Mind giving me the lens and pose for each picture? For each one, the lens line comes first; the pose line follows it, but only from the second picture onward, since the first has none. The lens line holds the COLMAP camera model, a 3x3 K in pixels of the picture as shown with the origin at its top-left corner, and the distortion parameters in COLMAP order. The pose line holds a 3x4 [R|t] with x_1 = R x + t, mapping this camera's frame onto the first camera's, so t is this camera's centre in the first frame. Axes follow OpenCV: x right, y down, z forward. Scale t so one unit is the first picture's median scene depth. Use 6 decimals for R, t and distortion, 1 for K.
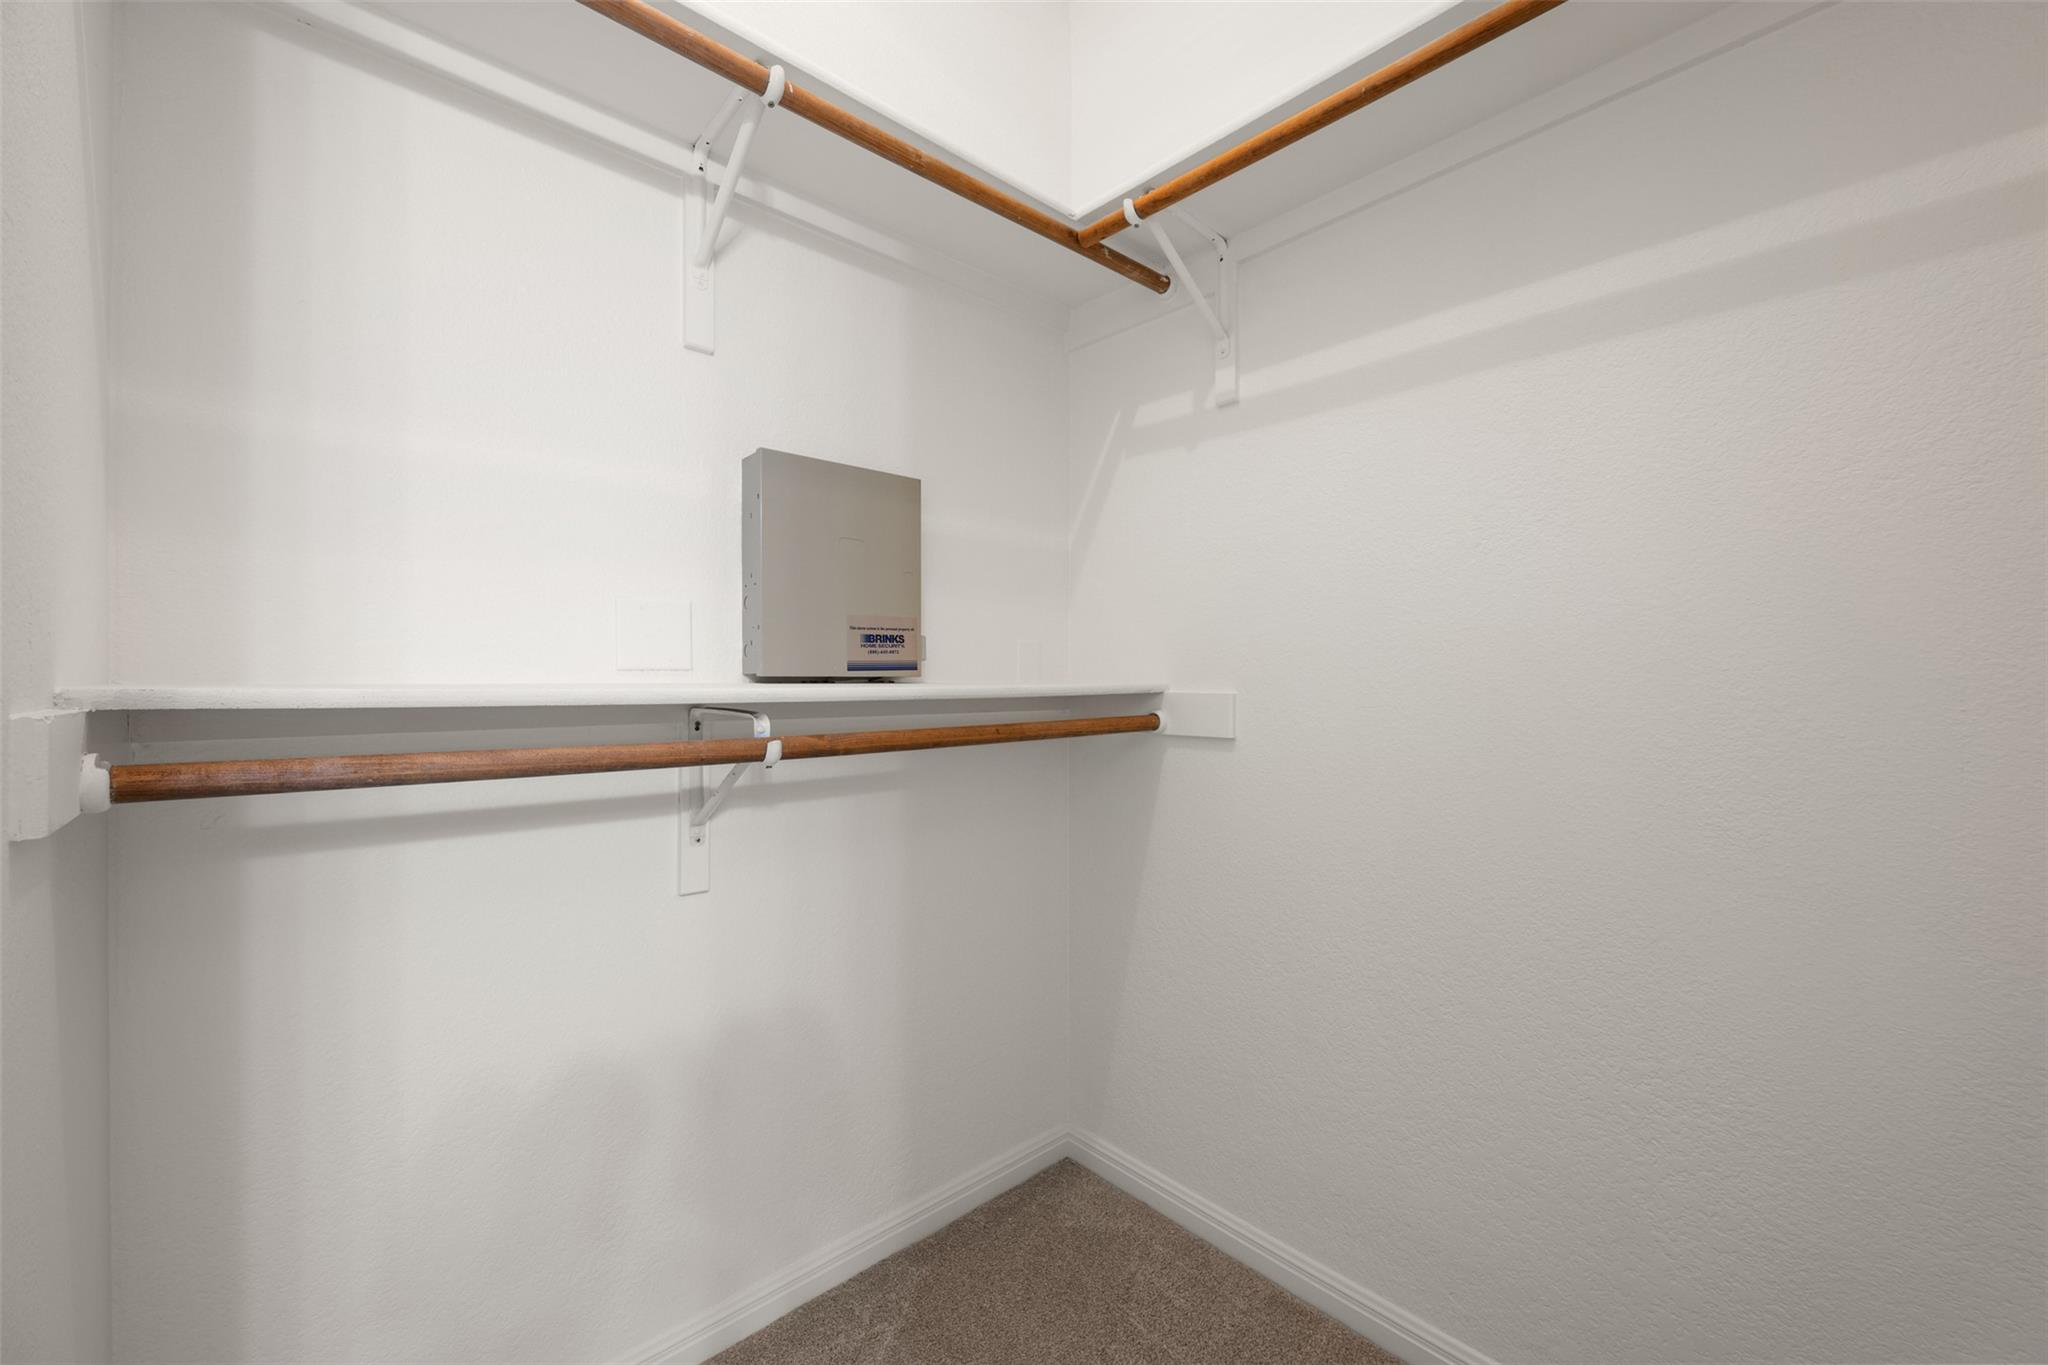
lens RADIAL K [[813.9, 0, 1025.8], [0, 813.9, 682.5], [0, 0, 1]] dist [-0.001404, 0.000714]
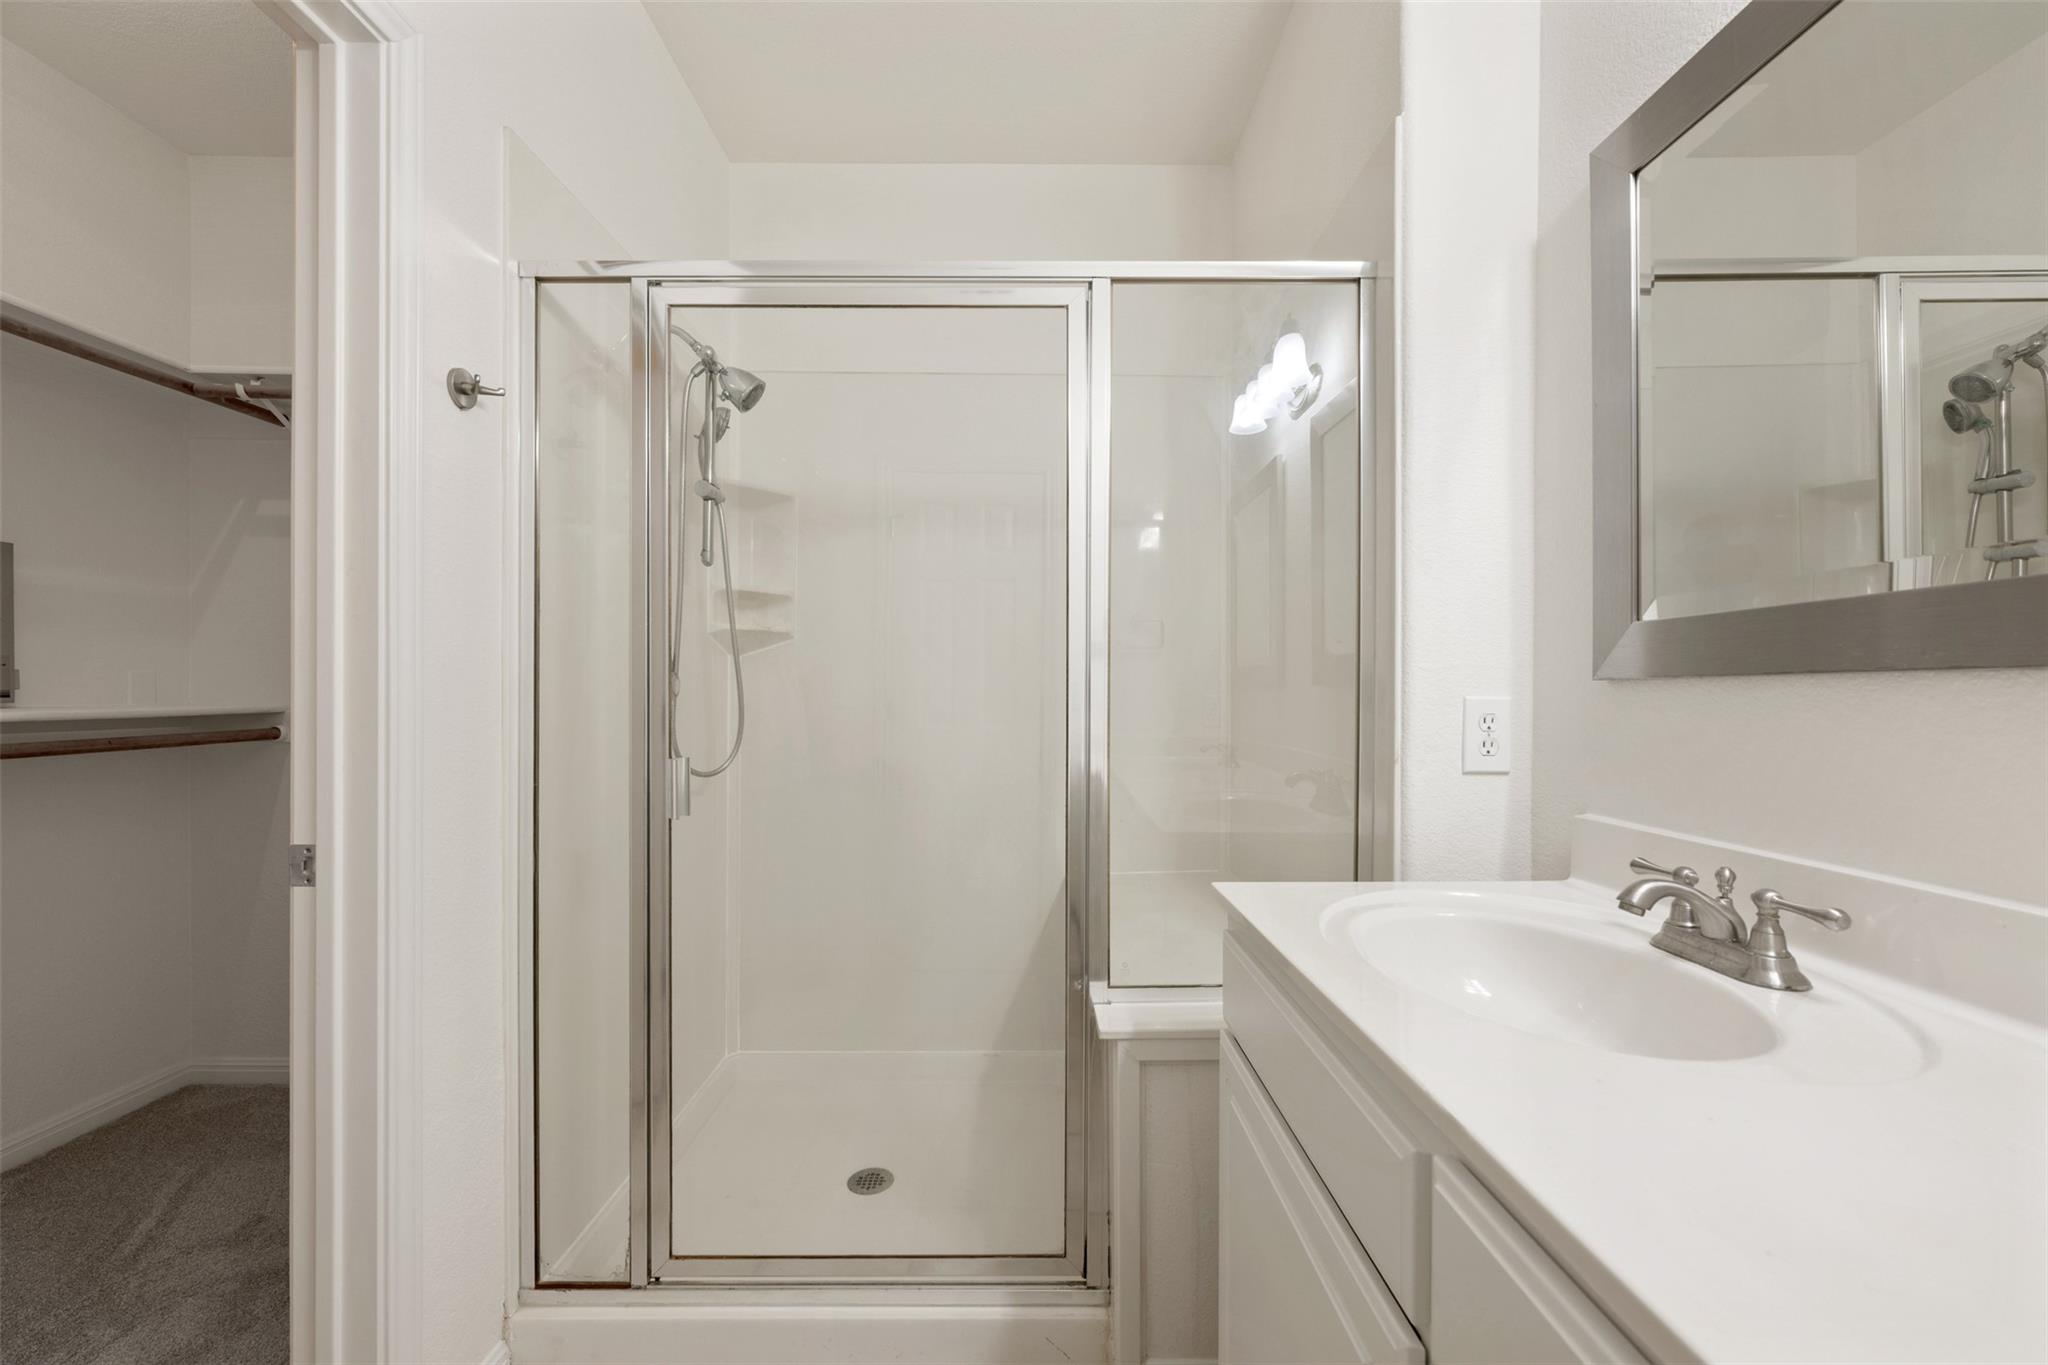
lens RADIAL K [[813.9, 0, 1032.5], [0, 813.9, 700.8], [0, 0, 1]] dist [-0.001404, 0.000714]
pose [[0.666015, -0.001949, 0.745936, -0.019233], [-0.009403, 0.999895, 0.011009, -0.037107], [-0.745879, -0.014346, 0.665927, -0.958374]]
